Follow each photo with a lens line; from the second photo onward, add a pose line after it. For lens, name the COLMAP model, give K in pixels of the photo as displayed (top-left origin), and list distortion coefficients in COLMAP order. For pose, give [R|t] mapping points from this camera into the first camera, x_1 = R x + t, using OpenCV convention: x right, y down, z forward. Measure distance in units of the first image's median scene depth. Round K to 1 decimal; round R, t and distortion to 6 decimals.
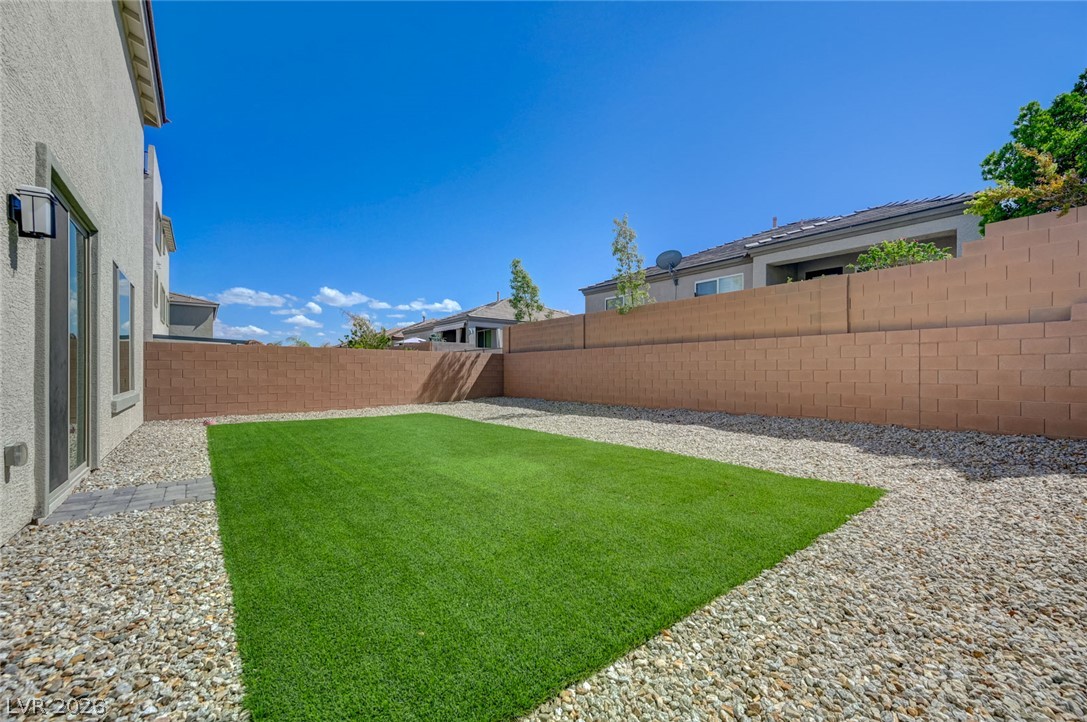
lens RADIAL K [[433.2, 0, 545.5], [0, 433.2, 362.5], [0, 0, 1]] dist [0.007025, -0.000096]
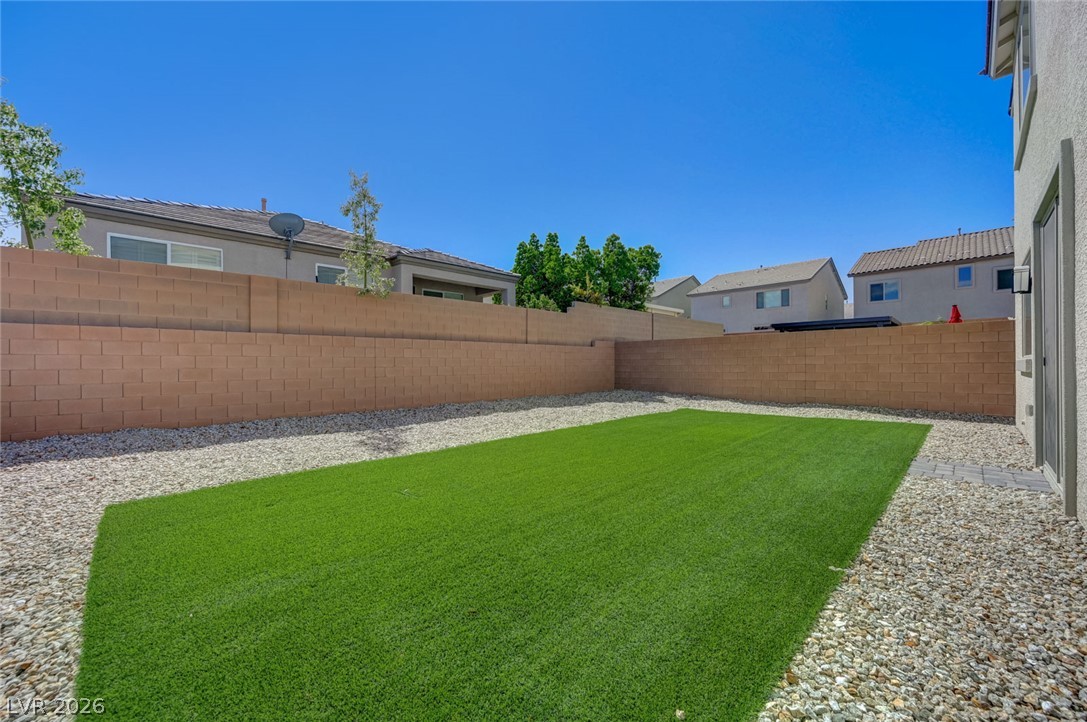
lens RADIAL K [[433.2, 0, 545.5], [0, 433.2, 366.7], [0, 0, 1]] dist [0.007025, -0.000096]
pose [[-0.121969, 0.000394, 0.992534, -0.739456], [-0.007010, 0.999975, -0.001258, 0.018168], [-0.992509, -0.007111, -0.121963, 0.869840]]
